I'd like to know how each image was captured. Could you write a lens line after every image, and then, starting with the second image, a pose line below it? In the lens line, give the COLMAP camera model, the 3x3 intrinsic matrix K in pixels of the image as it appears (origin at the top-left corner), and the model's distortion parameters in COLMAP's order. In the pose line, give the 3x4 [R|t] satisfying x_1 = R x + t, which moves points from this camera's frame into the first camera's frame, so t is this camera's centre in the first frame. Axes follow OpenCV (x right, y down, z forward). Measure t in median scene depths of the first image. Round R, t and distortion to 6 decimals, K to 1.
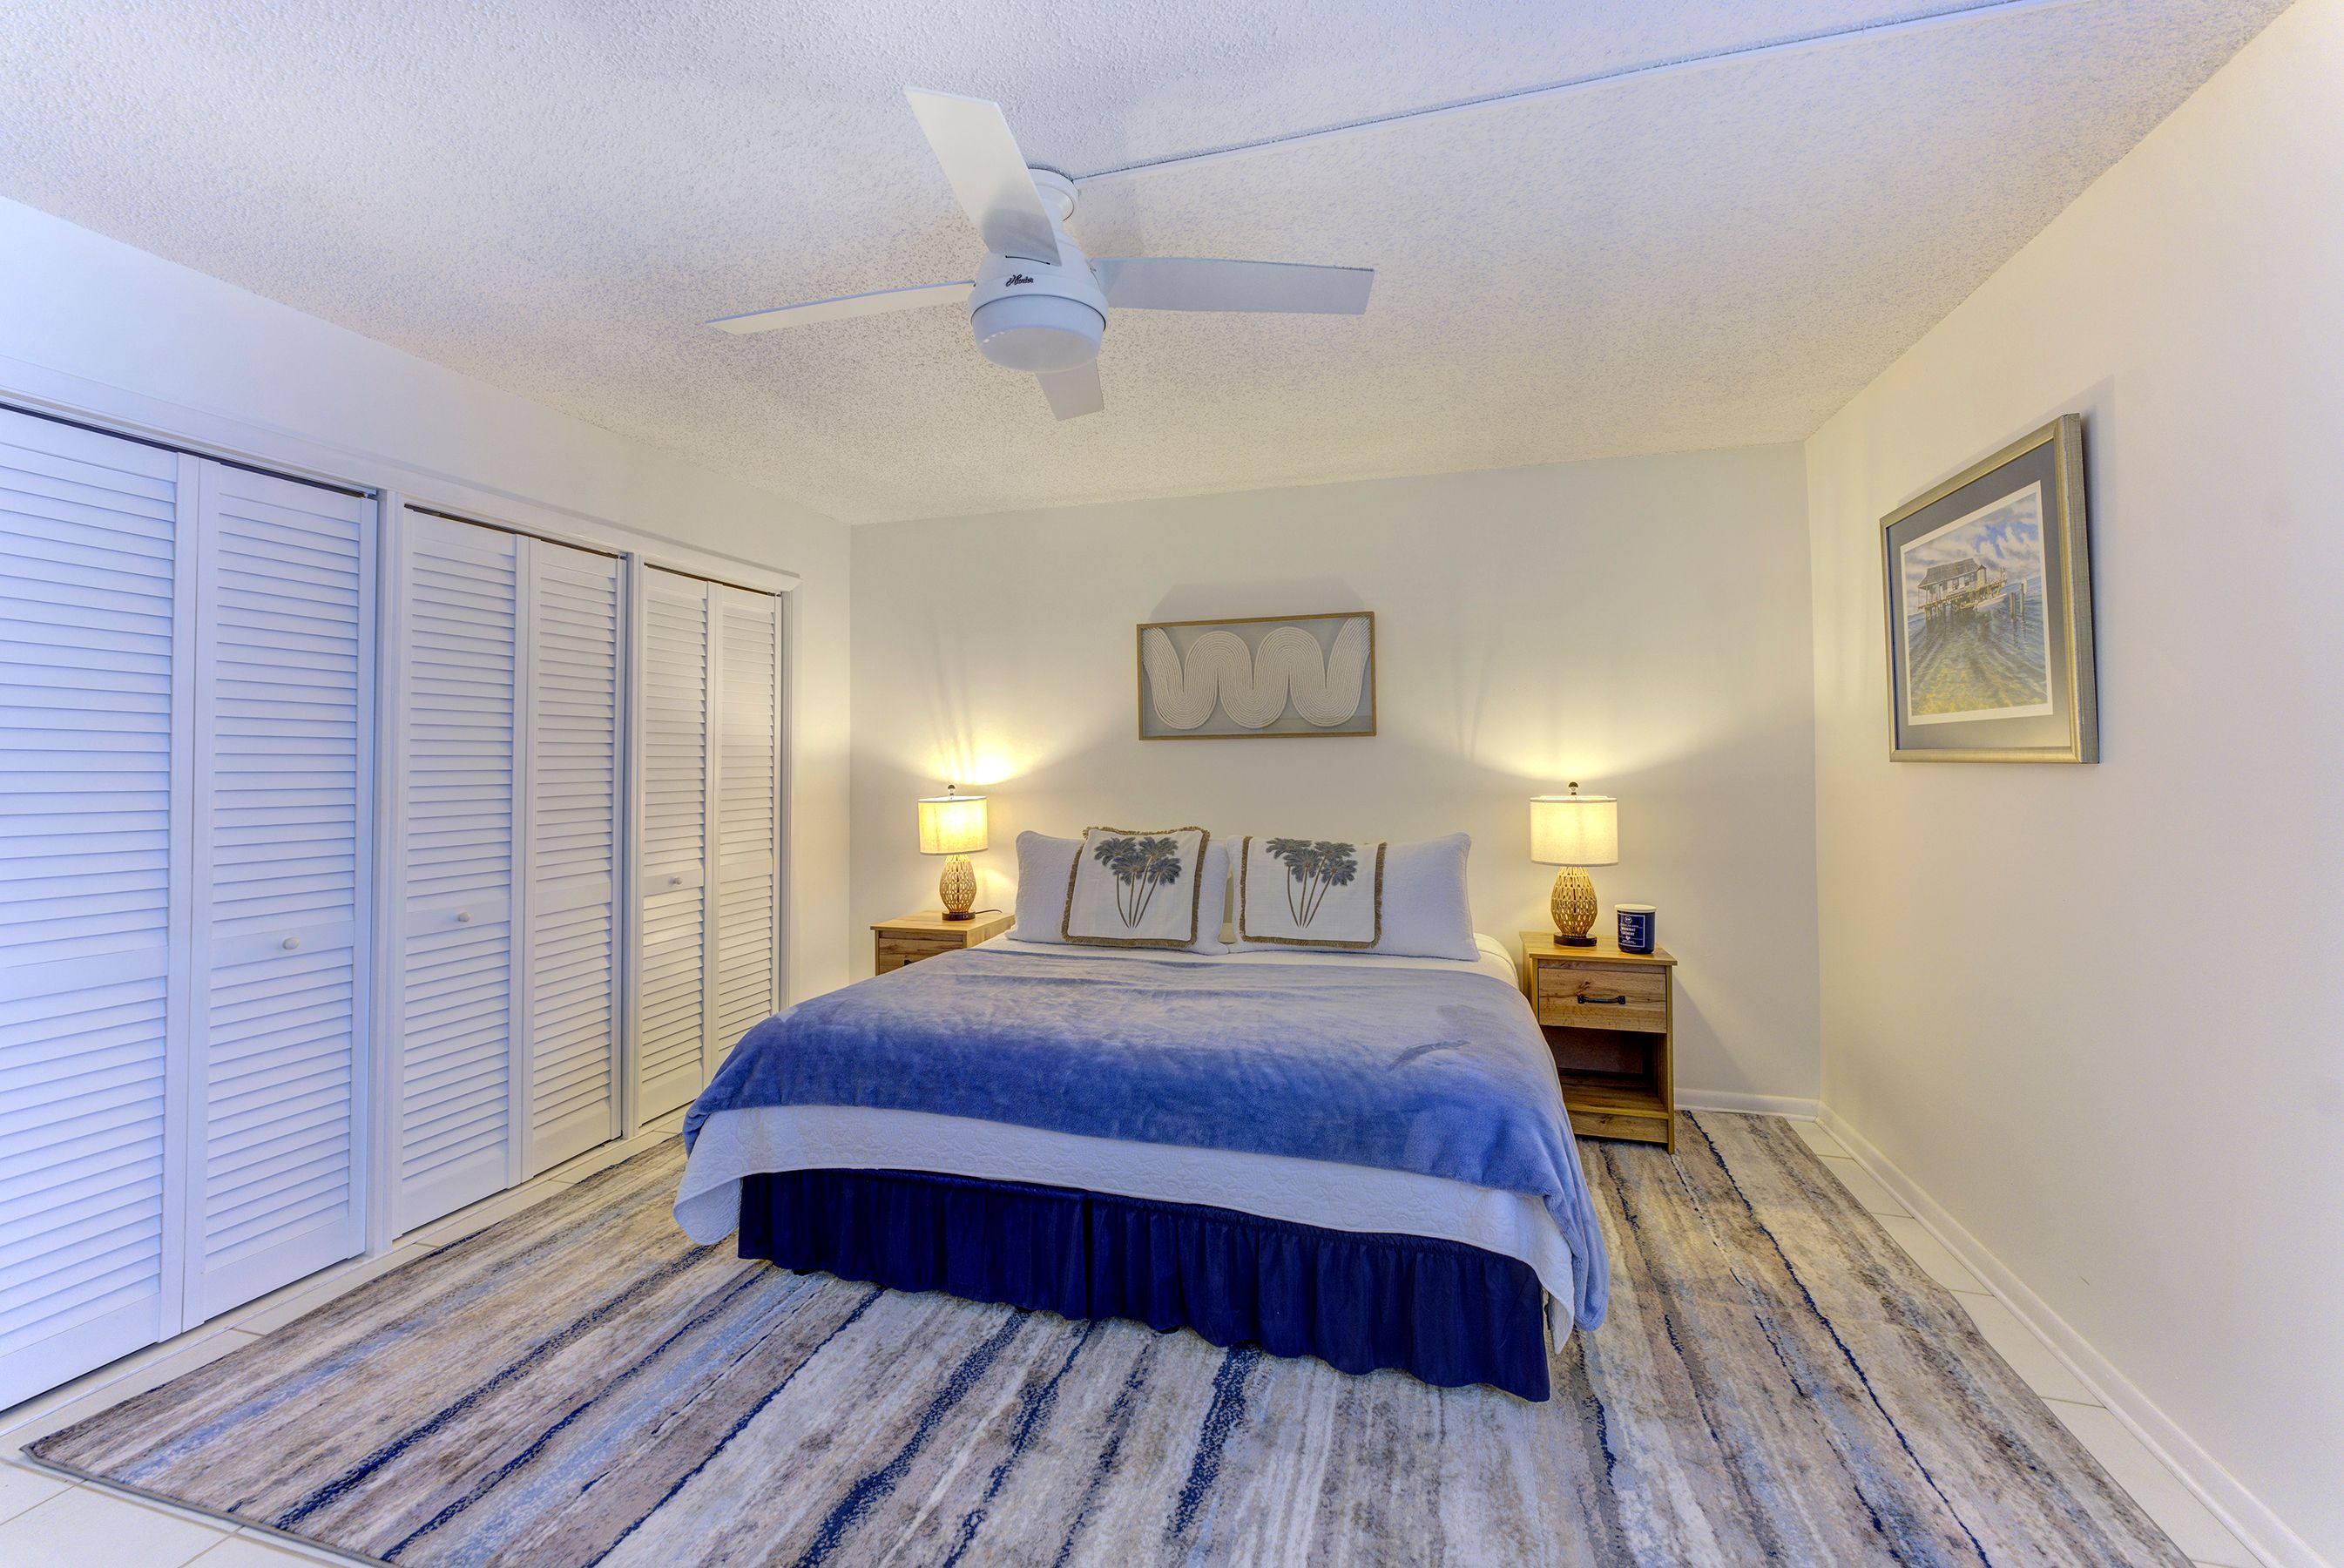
lens RADIAL K [[956.2, 0, 1210.7], [0, 956.2, 726.2], [0, 0, 1]] dist [0.003200, -0.000530]
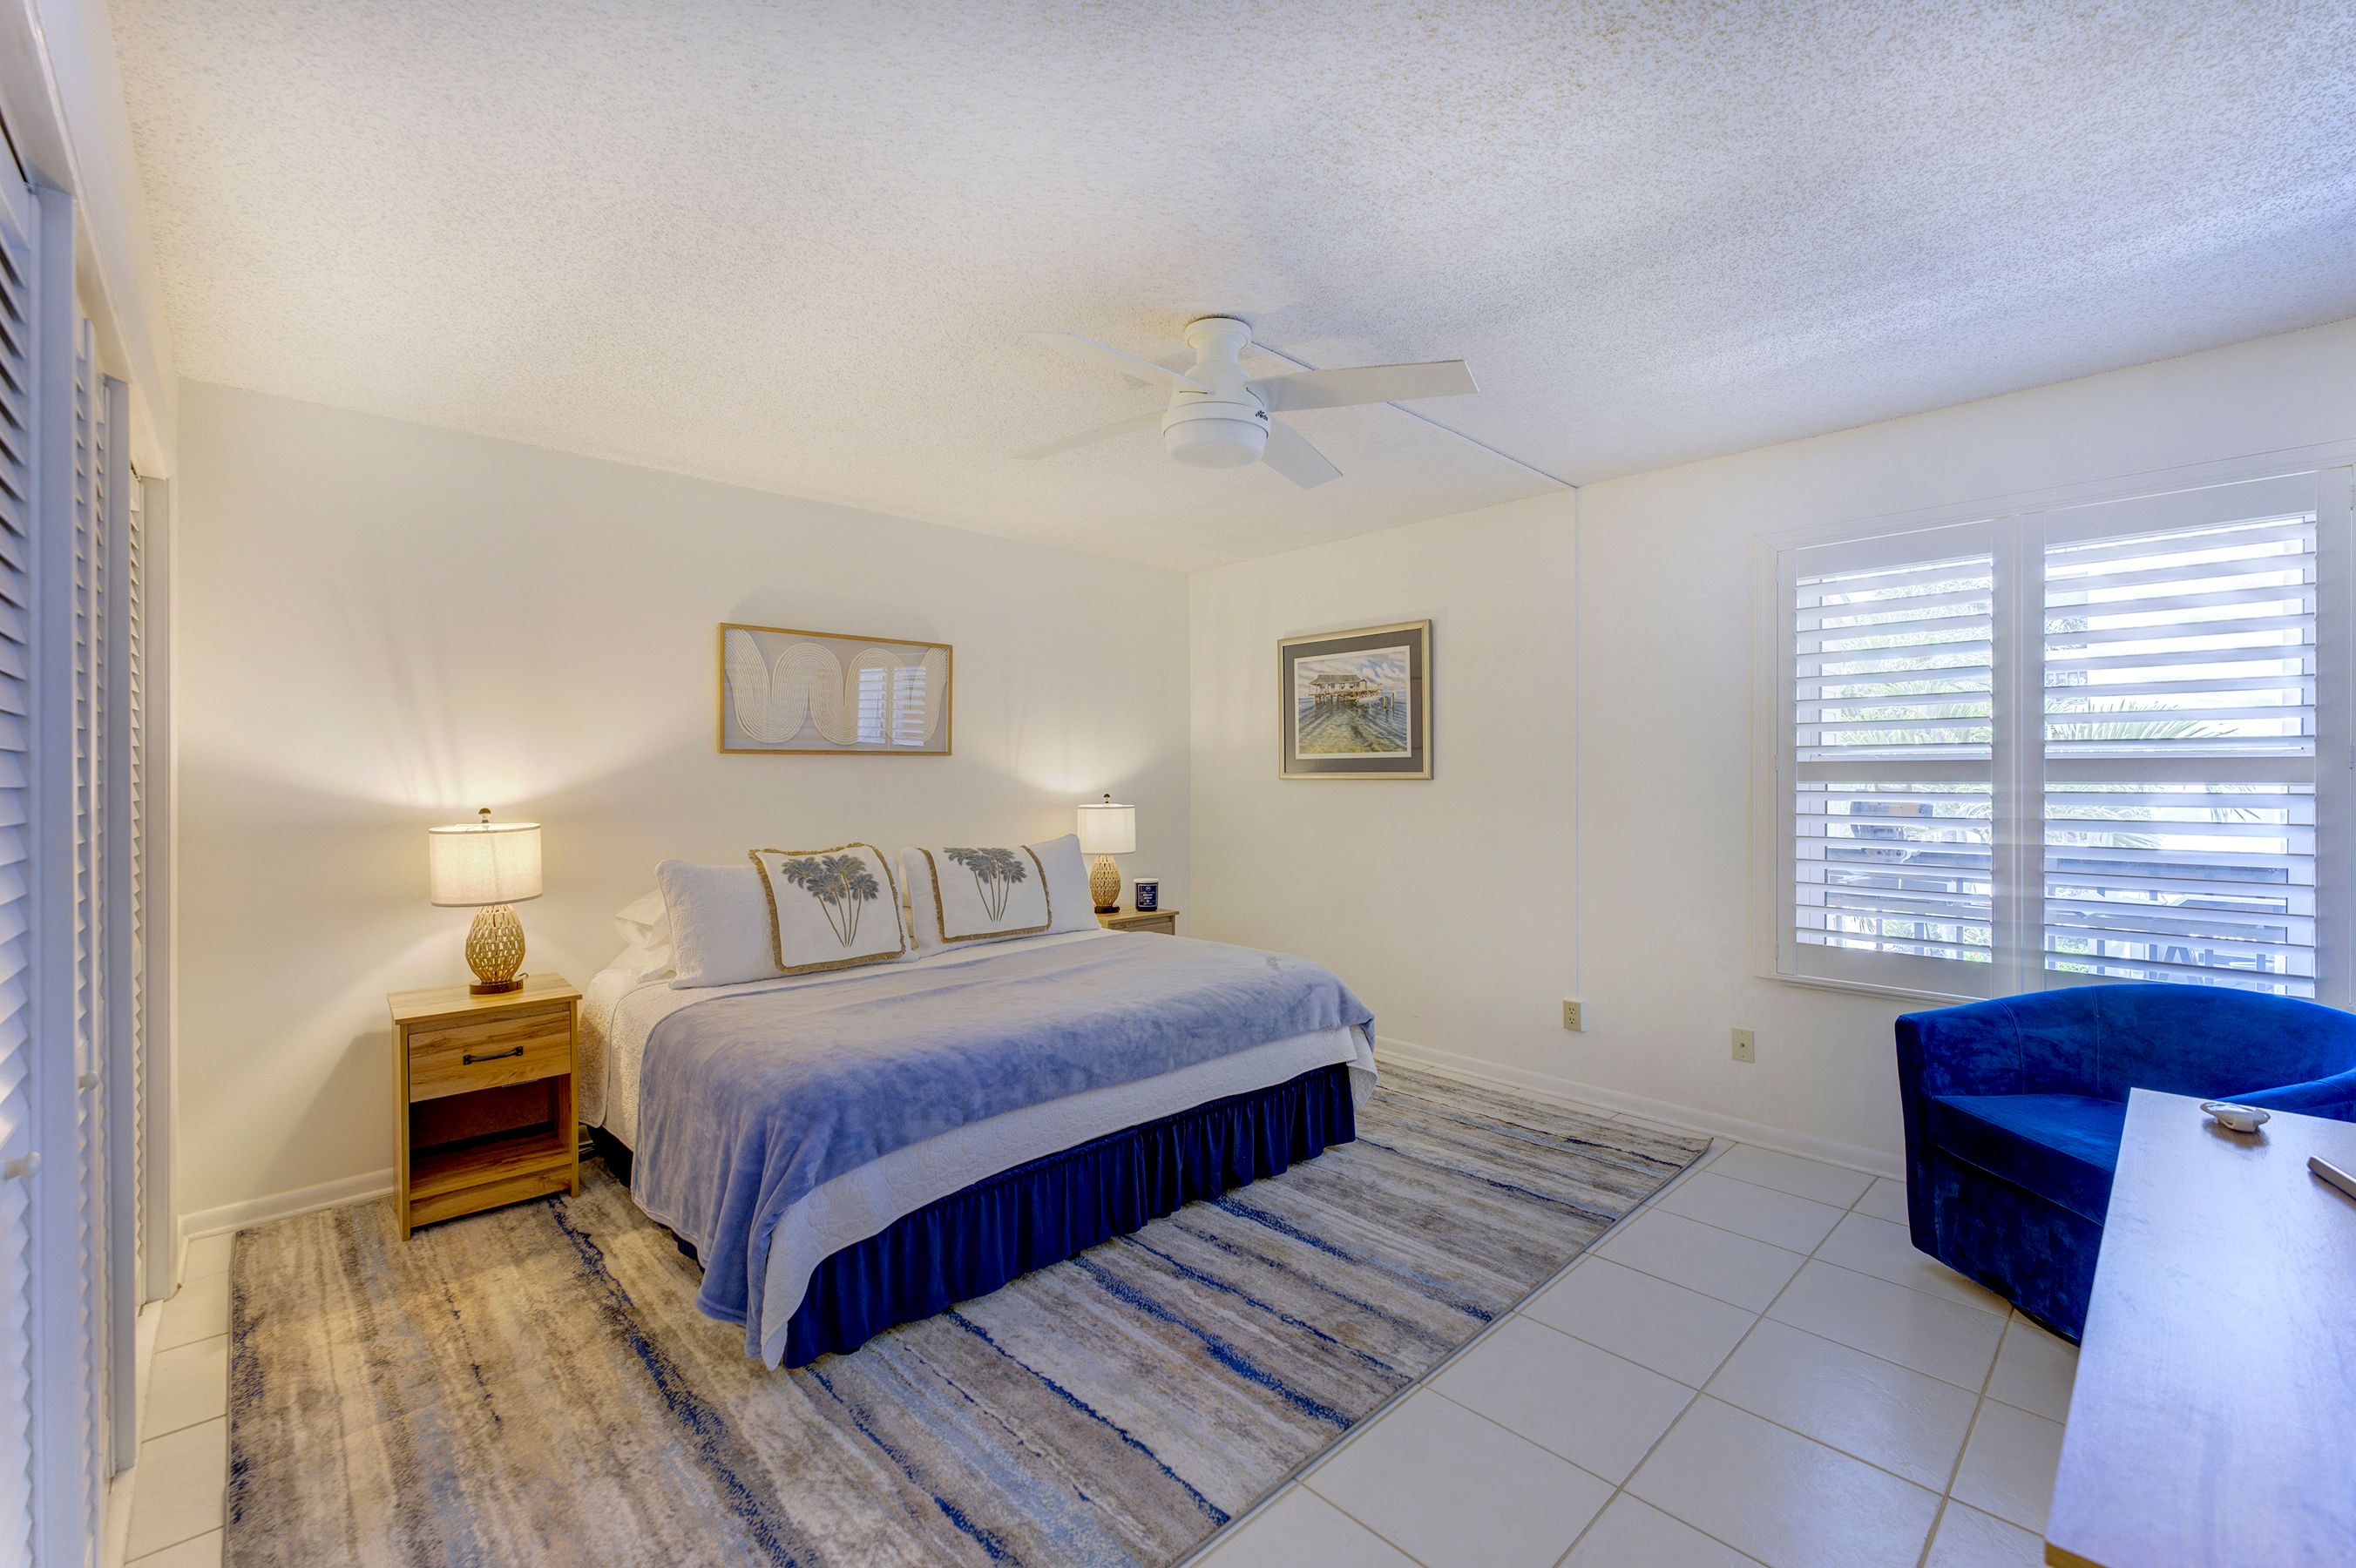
lens RADIAL K [[960.9, 0, 1167.1], [0, 960.9, 773.5], [0, 0, 1]] dist [0.003200, -0.000530]
pose [[0.517413, 0.011131, 0.855664, -0.986302], [-0.032651, 0.999444, 0.006743, 0.021938], [-0.855113, -0.031427, 0.517489, 0.291403]]
